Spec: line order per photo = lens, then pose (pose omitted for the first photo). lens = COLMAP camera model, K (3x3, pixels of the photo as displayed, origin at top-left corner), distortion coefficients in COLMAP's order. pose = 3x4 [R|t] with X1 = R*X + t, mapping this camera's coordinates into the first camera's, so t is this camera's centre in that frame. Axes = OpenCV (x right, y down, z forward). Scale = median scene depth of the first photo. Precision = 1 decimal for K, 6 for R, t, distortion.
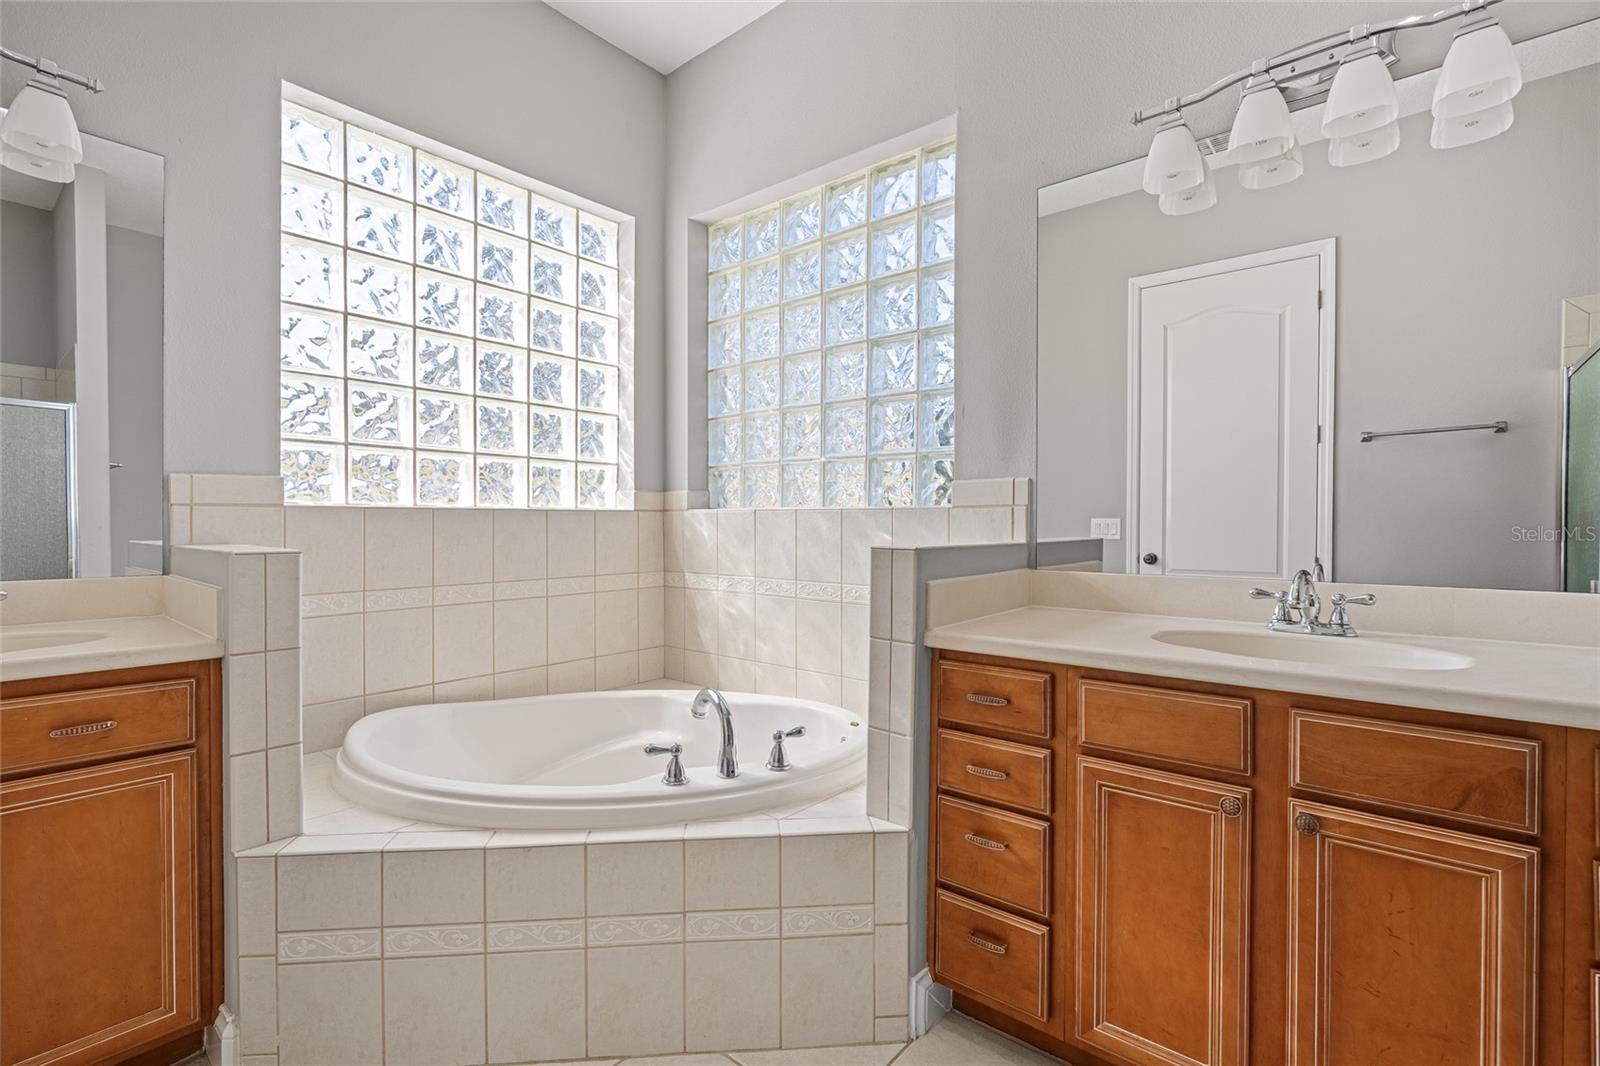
lens RADIAL K [[723.9, 0, 798.2], [0, 723.9, 526.6], [0, 0, 1]] dist [-0.001377, 0.000089]
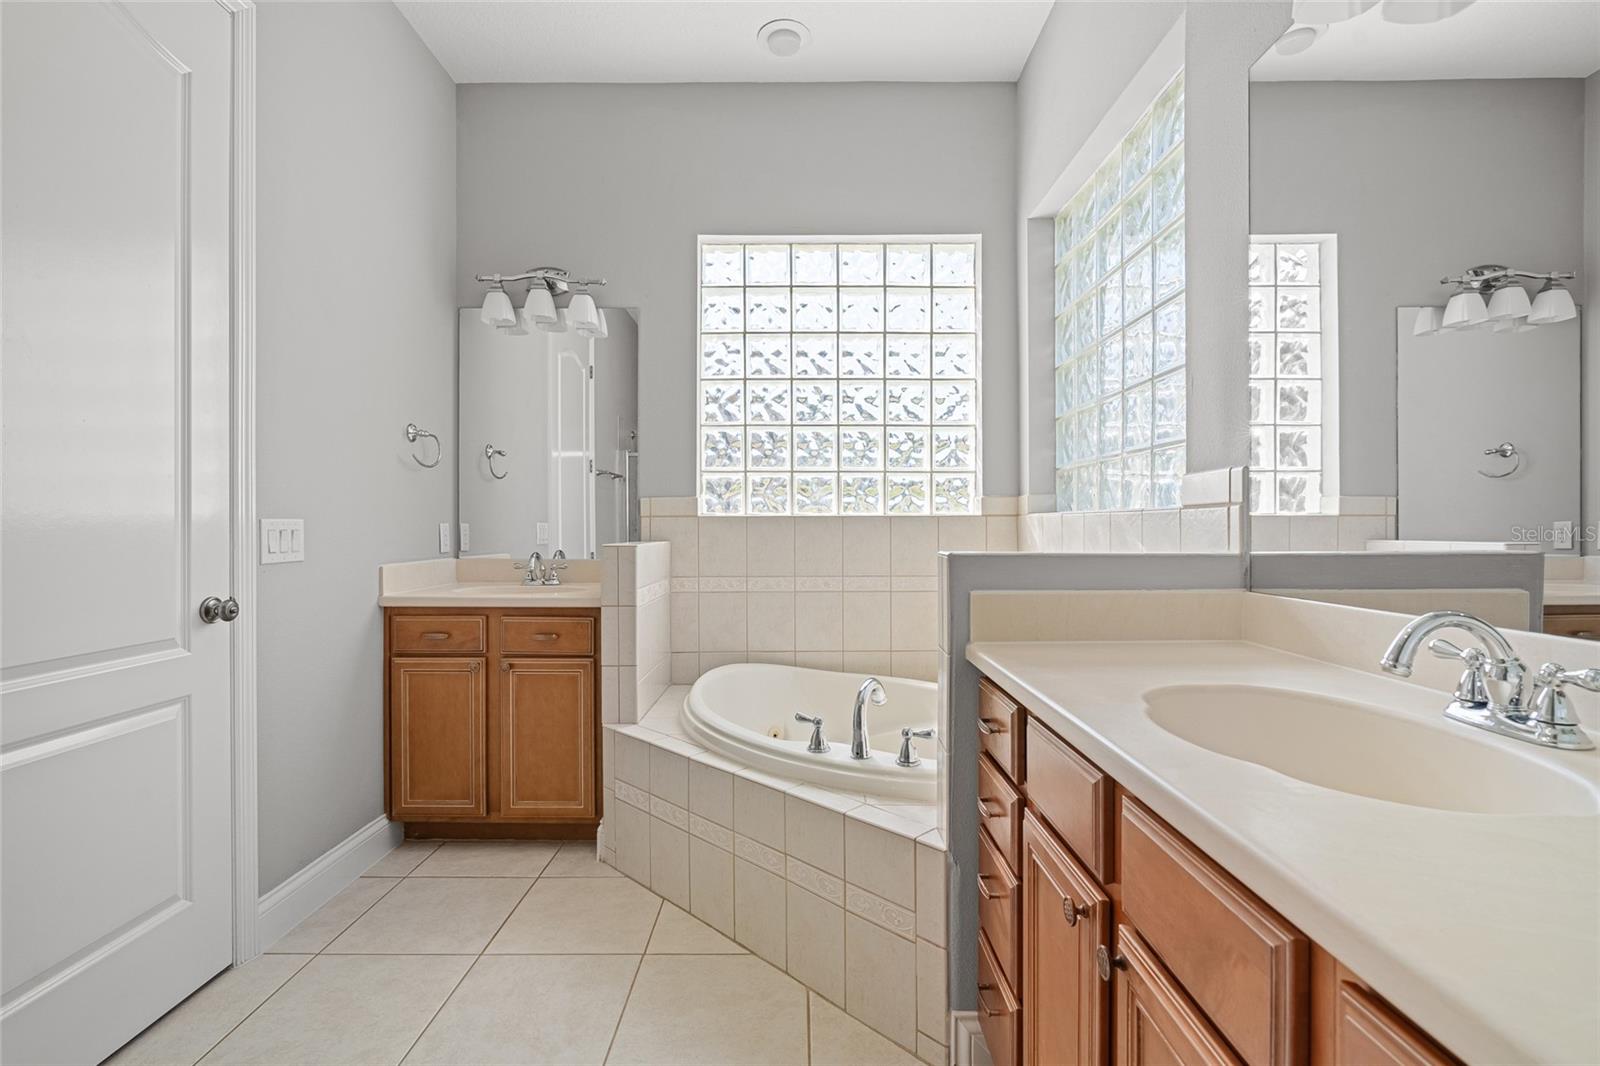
lens RADIAL K [[734.9, 0, 799.9], [0, 734.9, 522.9], [0, 0, 1]] dist [-0.002241, 0.000046]
pose [[0.647105, -0.003854, -0.762392, 0.699337], [-0.004802, 0.999947, -0.009130, -0.001533], [0.762386, 0.009569, 0.647052, 0.205279]]
